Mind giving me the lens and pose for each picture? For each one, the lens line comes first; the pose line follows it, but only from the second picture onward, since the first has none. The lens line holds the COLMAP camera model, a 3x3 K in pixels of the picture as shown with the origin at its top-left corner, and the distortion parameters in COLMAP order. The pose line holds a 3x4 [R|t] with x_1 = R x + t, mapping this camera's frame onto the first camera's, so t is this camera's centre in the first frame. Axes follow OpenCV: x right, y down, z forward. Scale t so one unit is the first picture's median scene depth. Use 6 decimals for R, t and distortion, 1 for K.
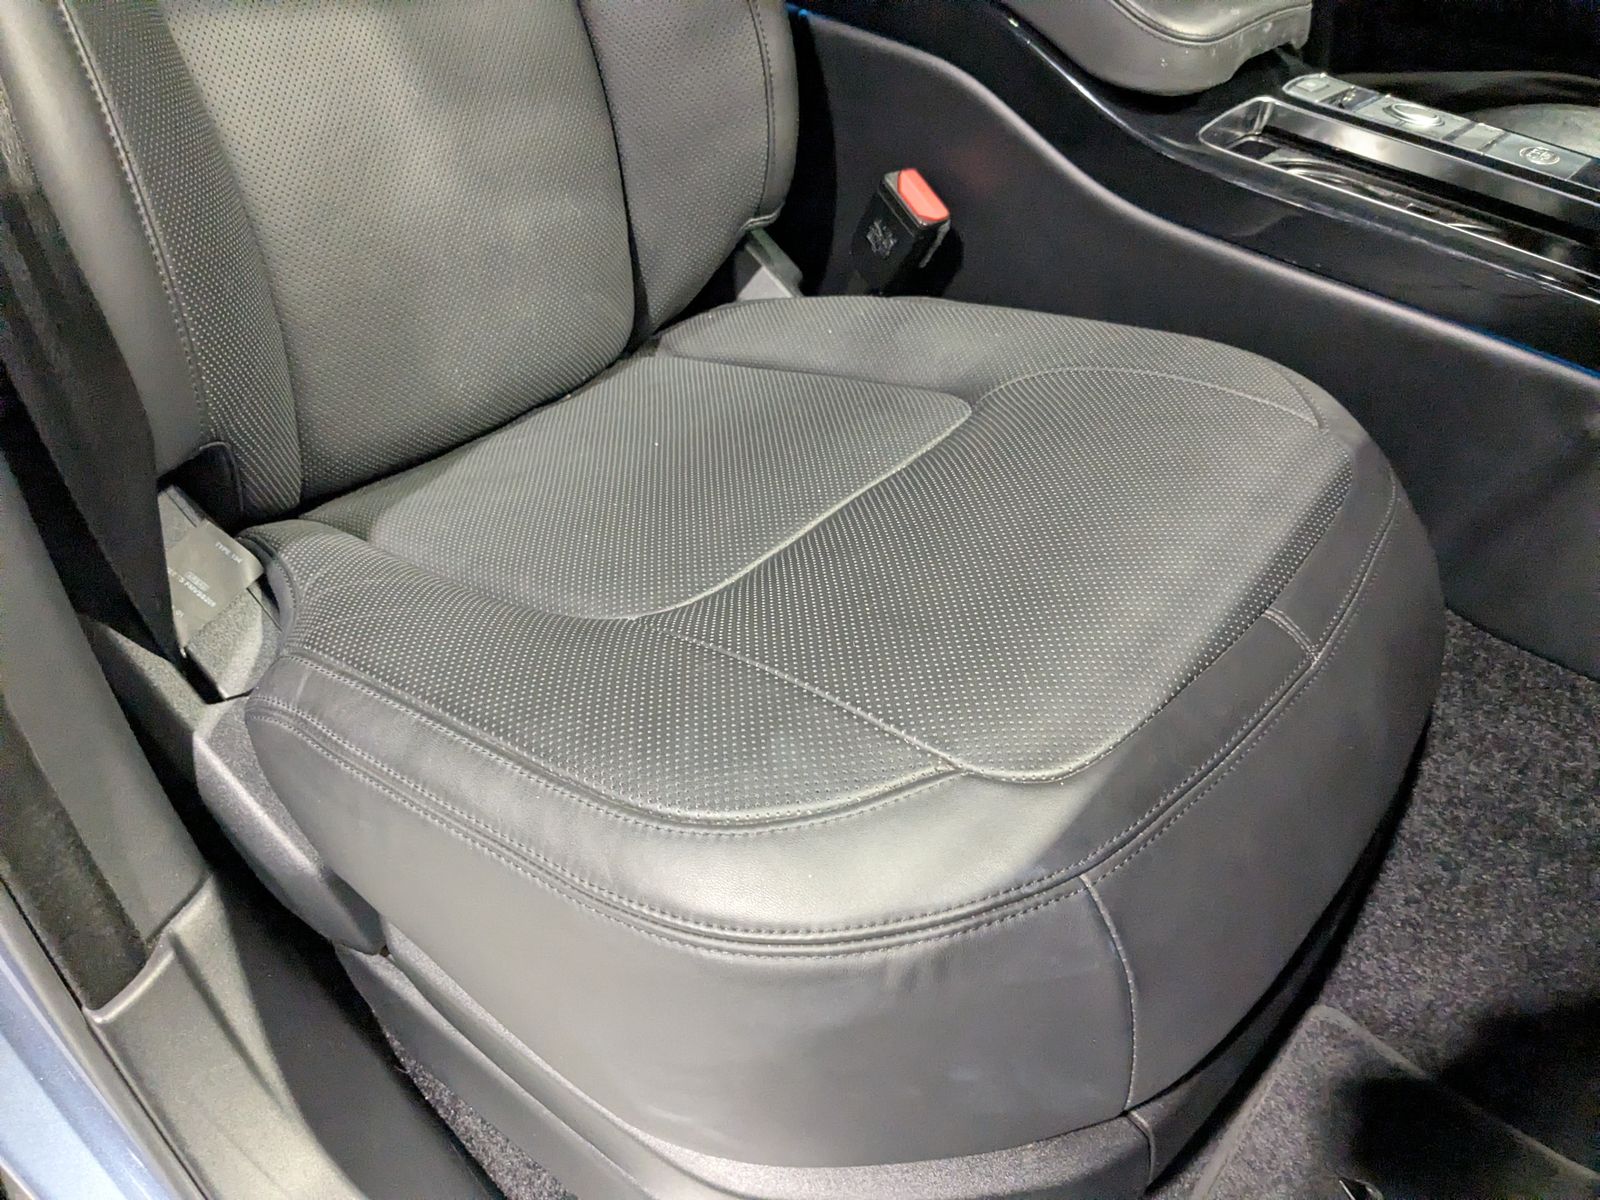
lens RADIAL K [[1270.2, 0, 800.0], [0, 1270.2, 600.0], [0, 0, 1]] dist [0.034502, -0.050980]
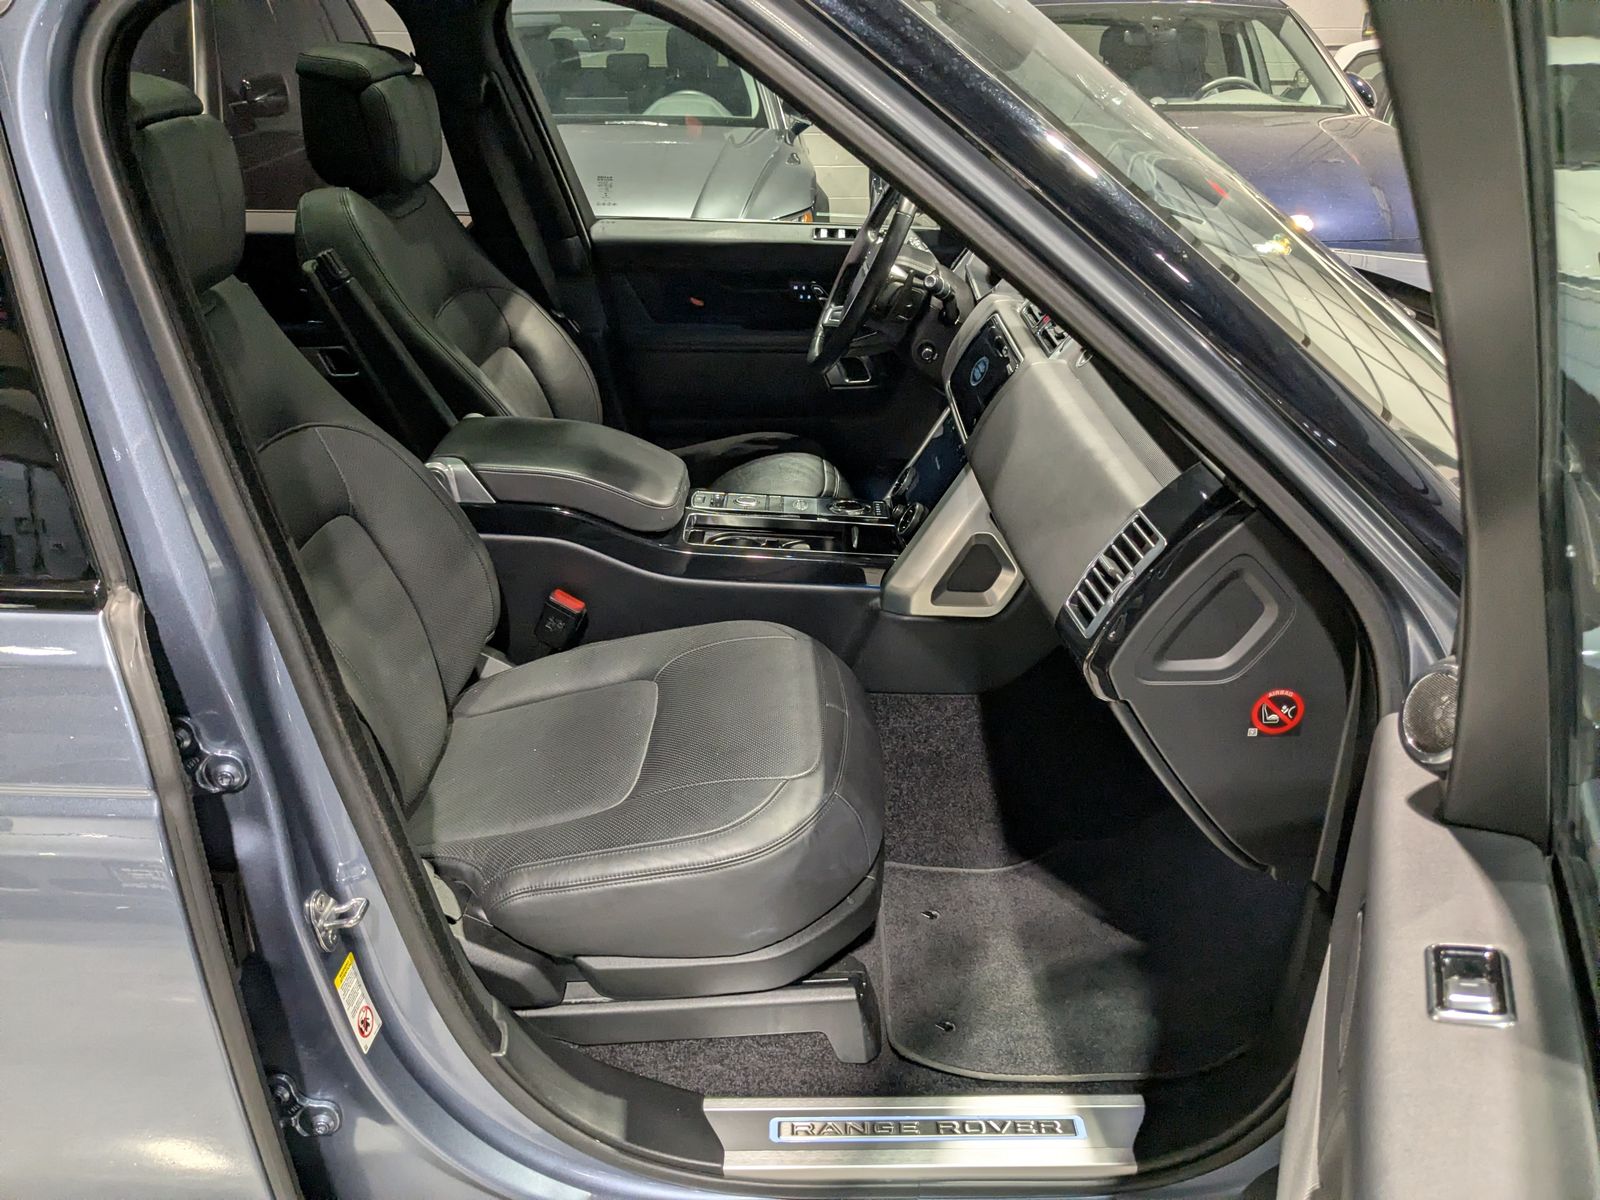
lens RADIAL K [[1270.2, 0, 800.0], [0, 1270.2, 600.0], [0, 0, 1]] dist [0.034502, -0.050980]
pose [[0.783372, -0.310757, 0.538292, -0.964781], [0.411019, 0.908652, -0.073584, -0.016805], [-0.466253, 0.278892, 0.839540, -1.207113]]
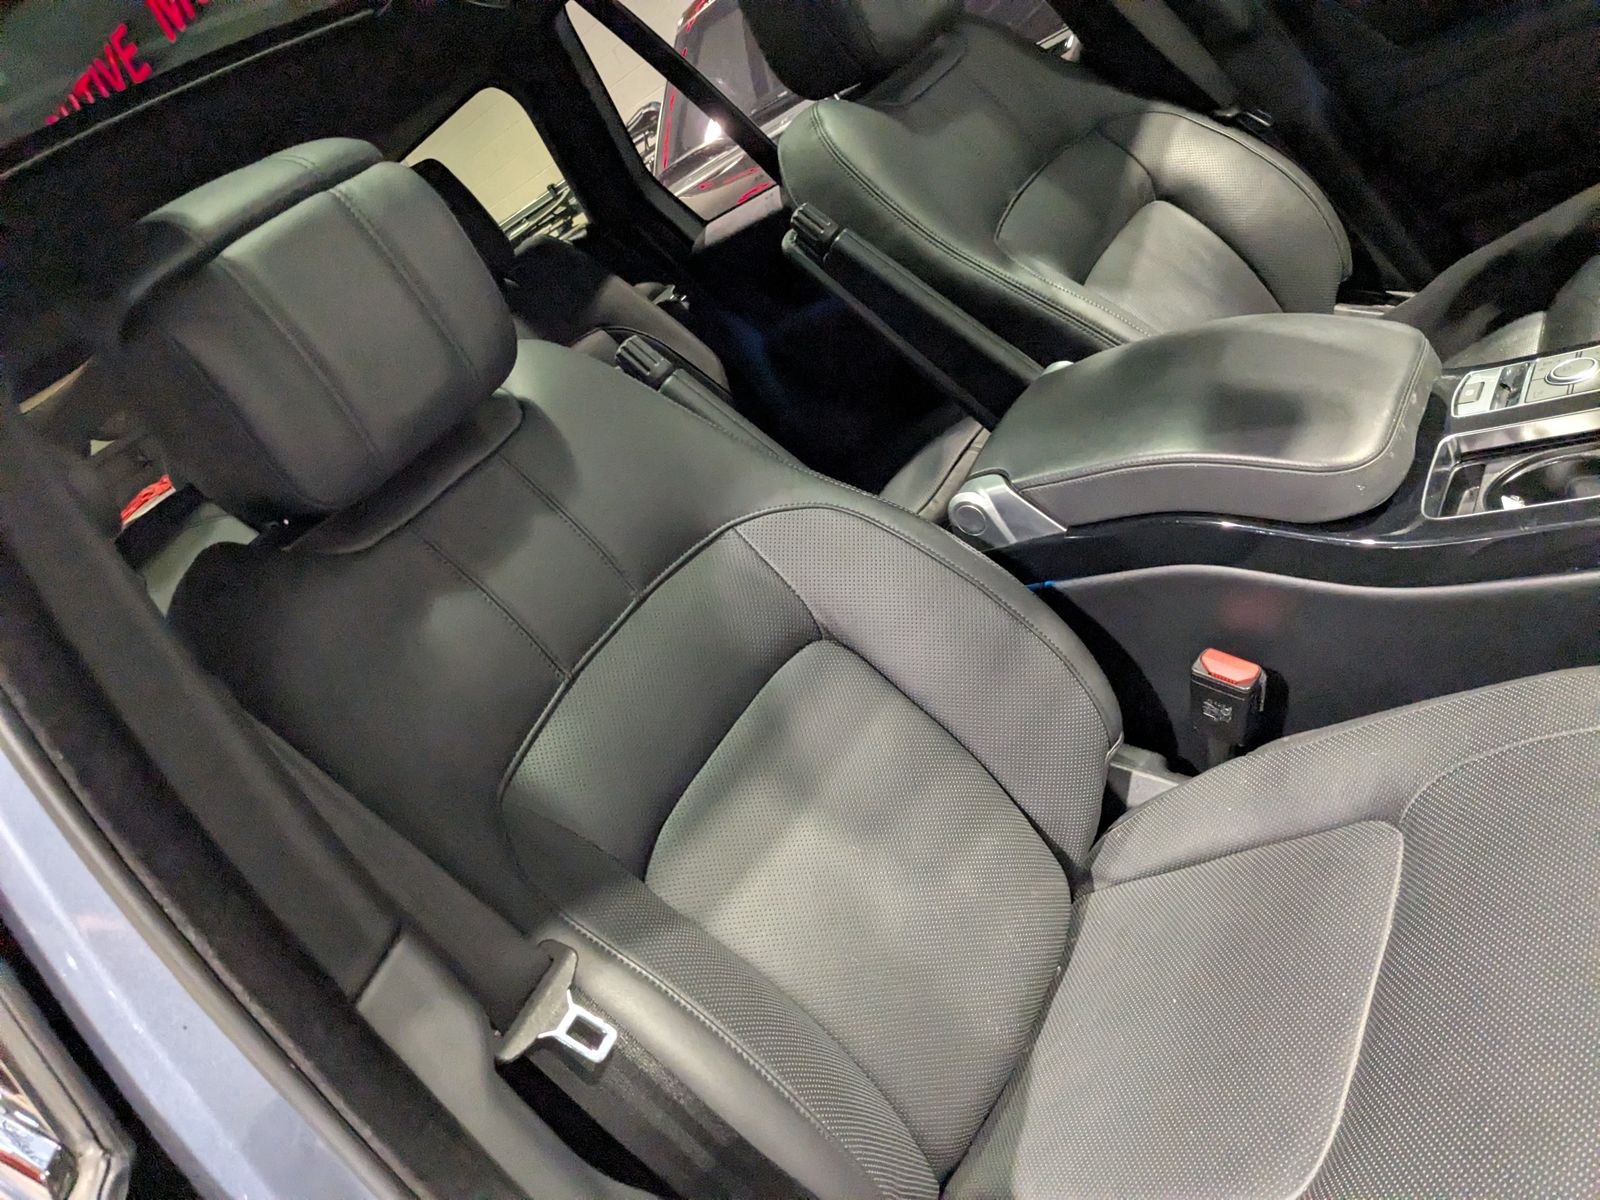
lens RADIAL K [[1270.2, 0, 800.0], [0, 1270.2, 600.0], [0, 0, 1]] dist [0.034502, -0.050980]
pose [[0.821500, -0.546439, -0.162915, -0.005201], [0.488751, 0.821956, -0.292422, -0.293901], [0.293700, 0.160600, 0.942310, -0.295486]]
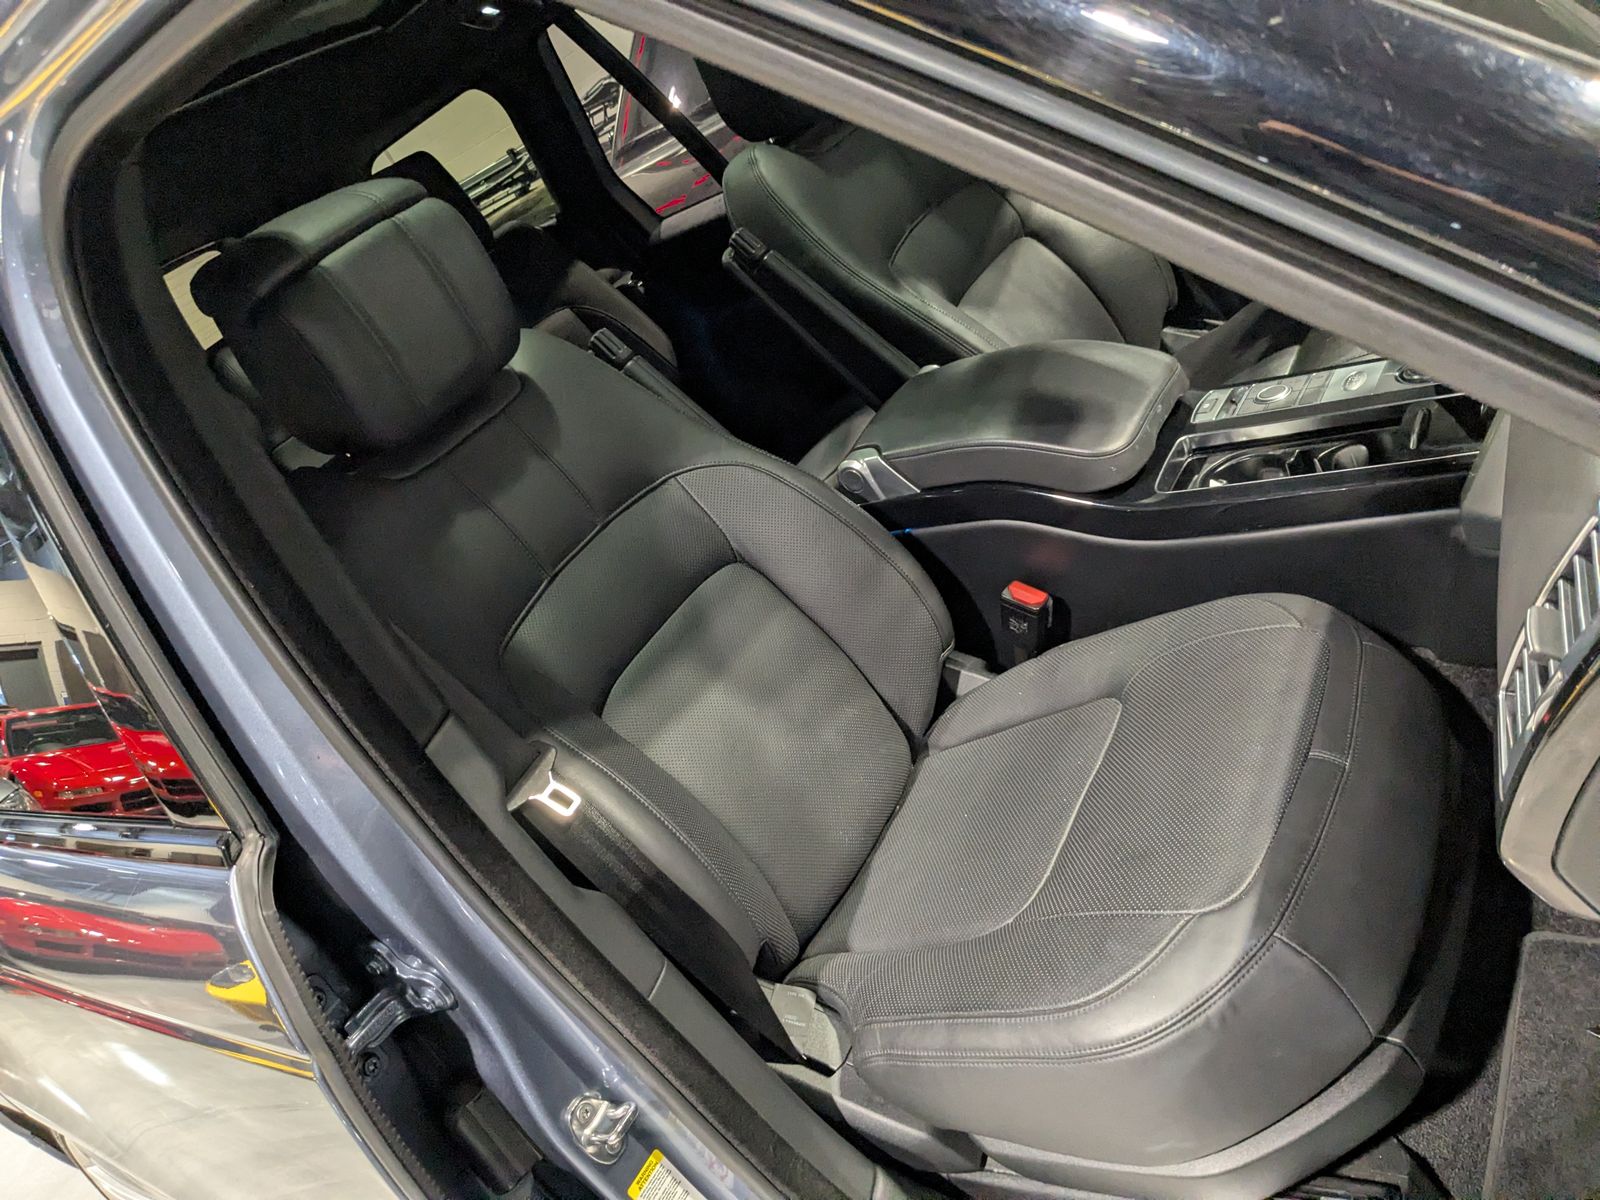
lens RADIAL K [[1265.1, 0, 833.4], [0, 1265.1, 593.1], [0, 0, 1]] dist [0.084988, -0.148577]
pose [[0.854053, -0.508448, -0.109883, 0.083424], [0.472506, 0.846611, -0.244924, -0.052018], [0.217560, 0.157258, 0.963295, -0.818687]]
